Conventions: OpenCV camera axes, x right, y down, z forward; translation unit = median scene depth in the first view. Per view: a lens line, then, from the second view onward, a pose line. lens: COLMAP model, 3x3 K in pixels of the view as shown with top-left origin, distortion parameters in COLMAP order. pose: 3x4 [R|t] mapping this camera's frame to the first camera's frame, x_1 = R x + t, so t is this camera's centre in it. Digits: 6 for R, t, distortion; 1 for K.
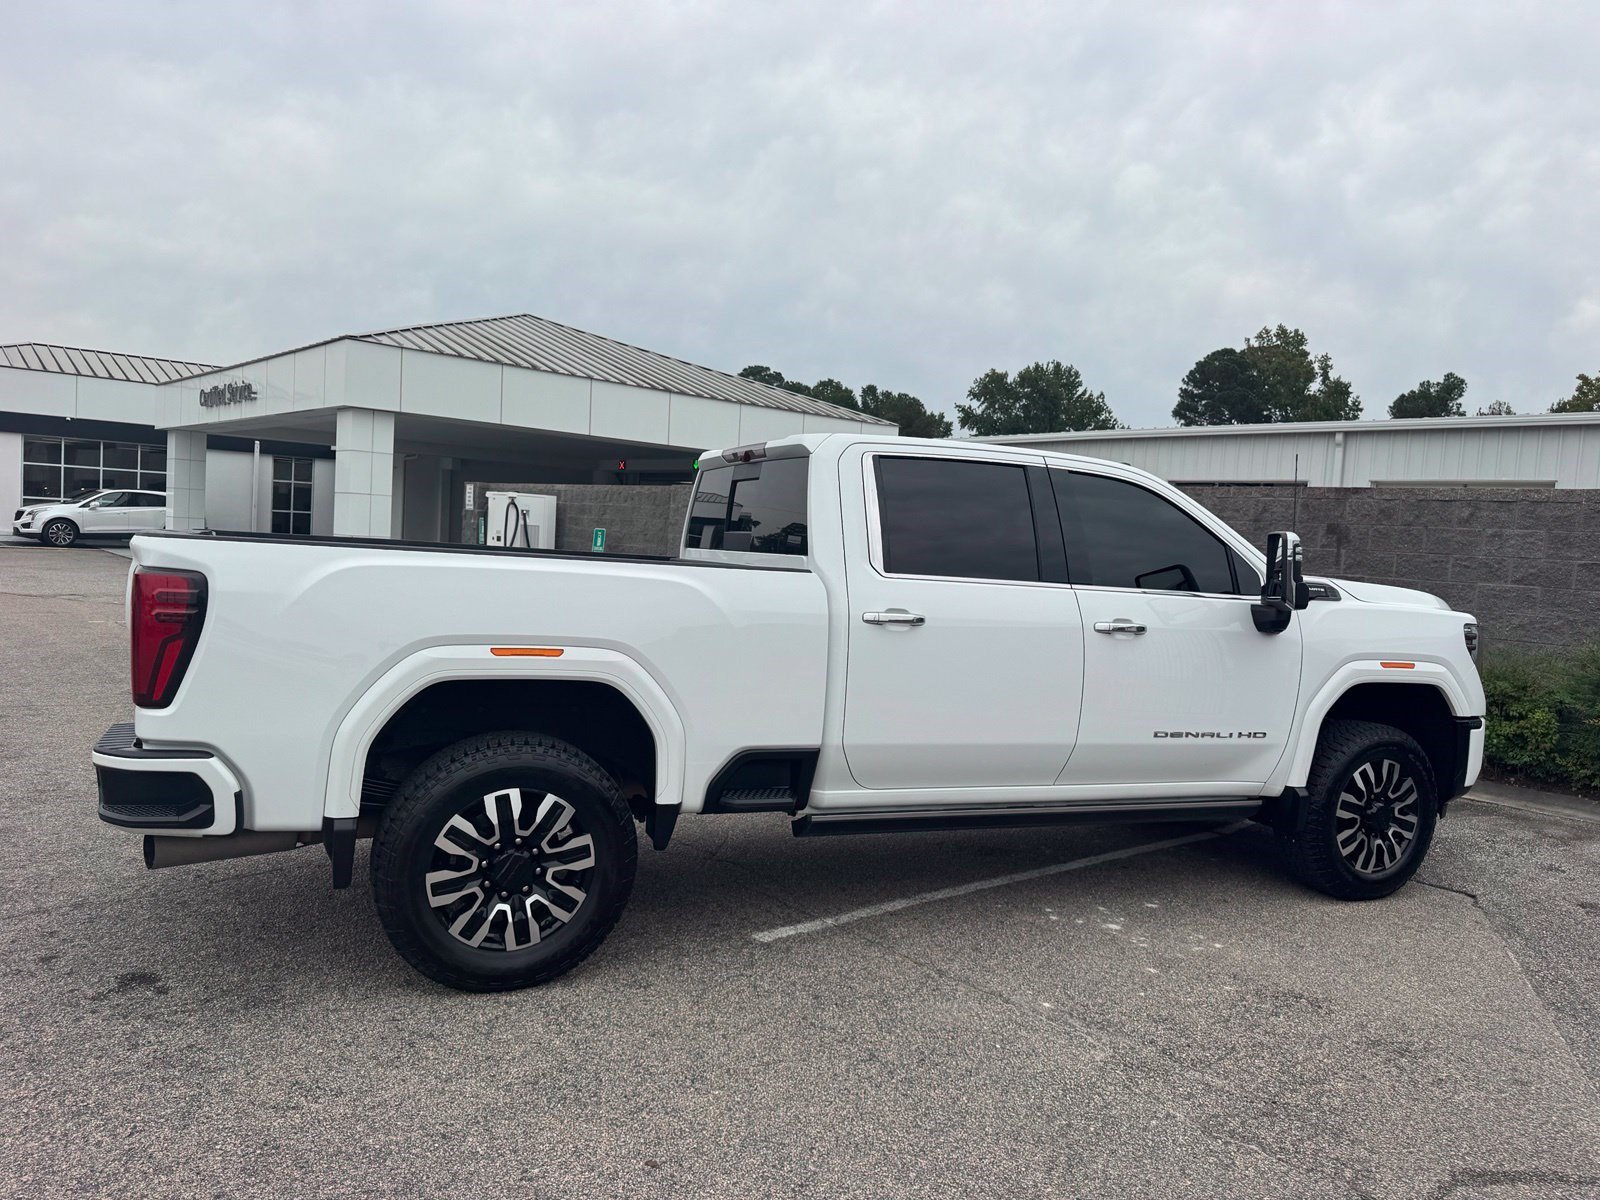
lens RADIAL K [[1137.4, 0, 808.8], [0, 1137.4, 617.5], [0, 0, 1]] dist [0.042731, -0.056732]
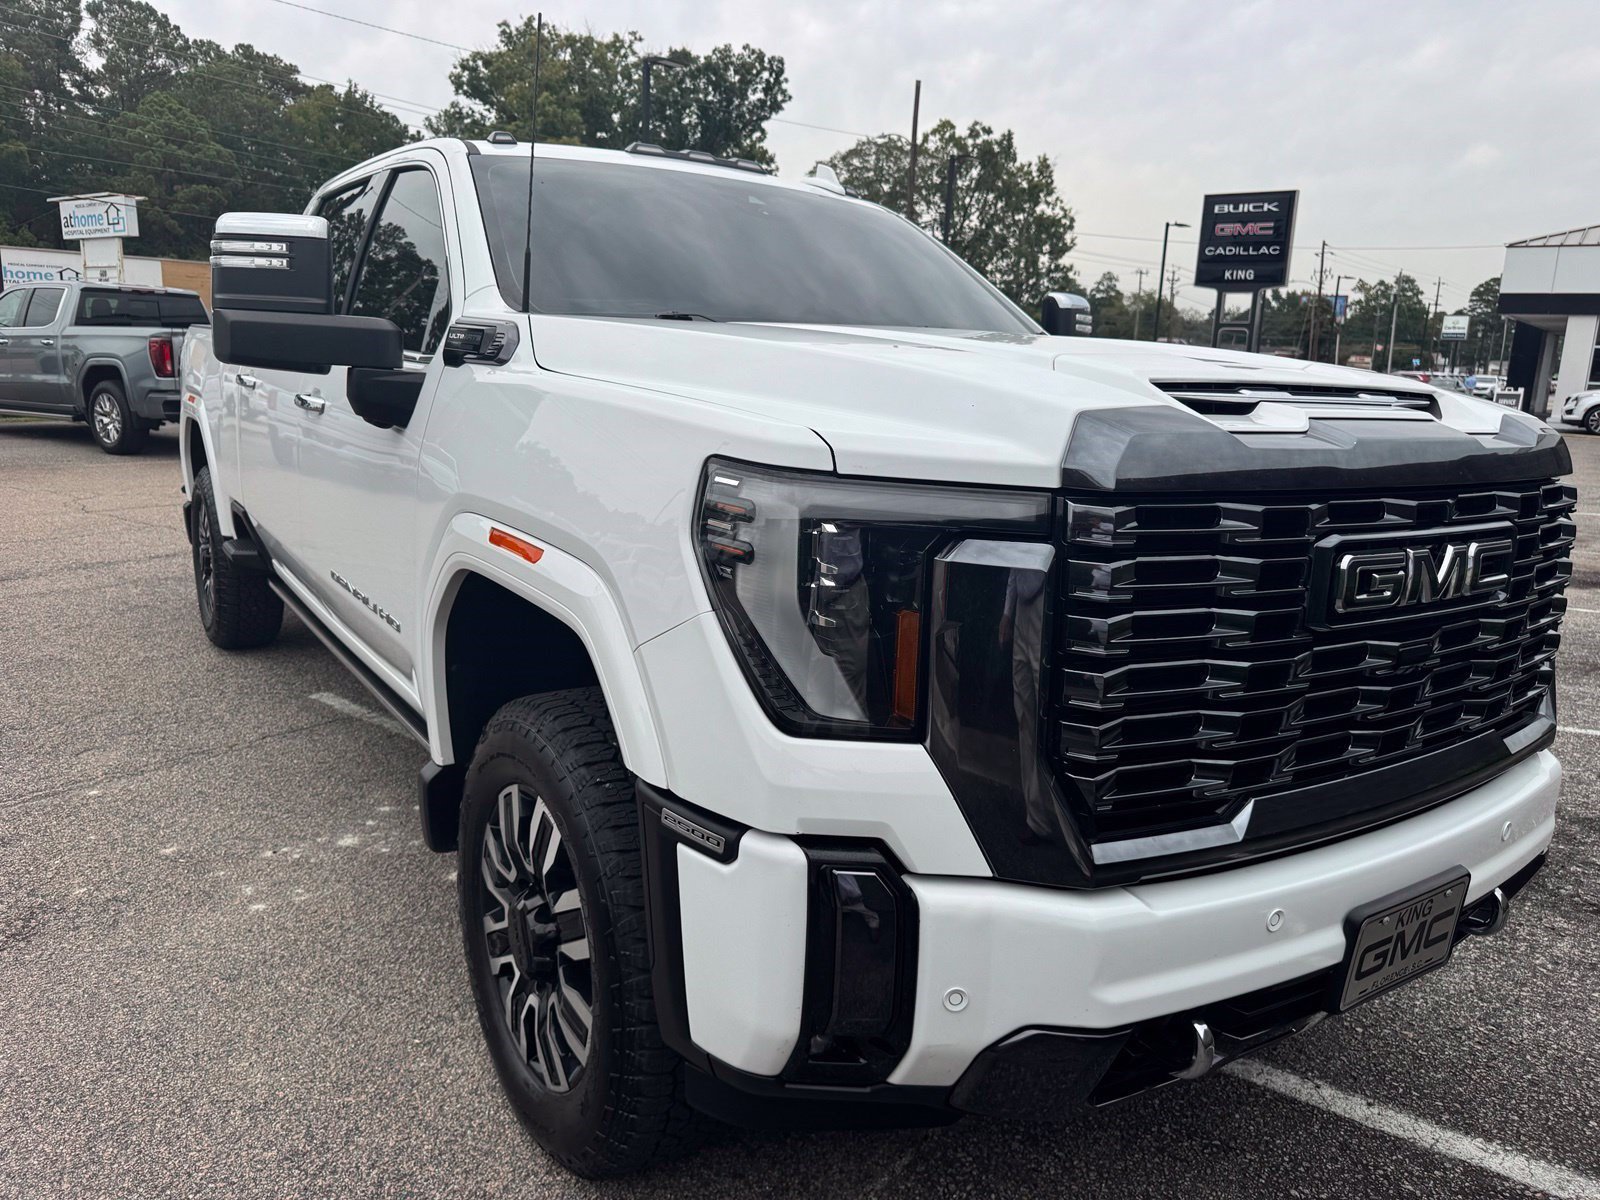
lens RADIAL K [[1137.4, 0, 783.3], [0, 1137.4, 595.9], [0, 0, 1]] dist [0.042731, -0.056732]
pose [[0.176885, 0.156865, -0.971651, 0.892266], [-0.096665, 0.985214, 0.141457, -0.000437], [0.979473, 0.068903, 0.189433, 1.032816]]
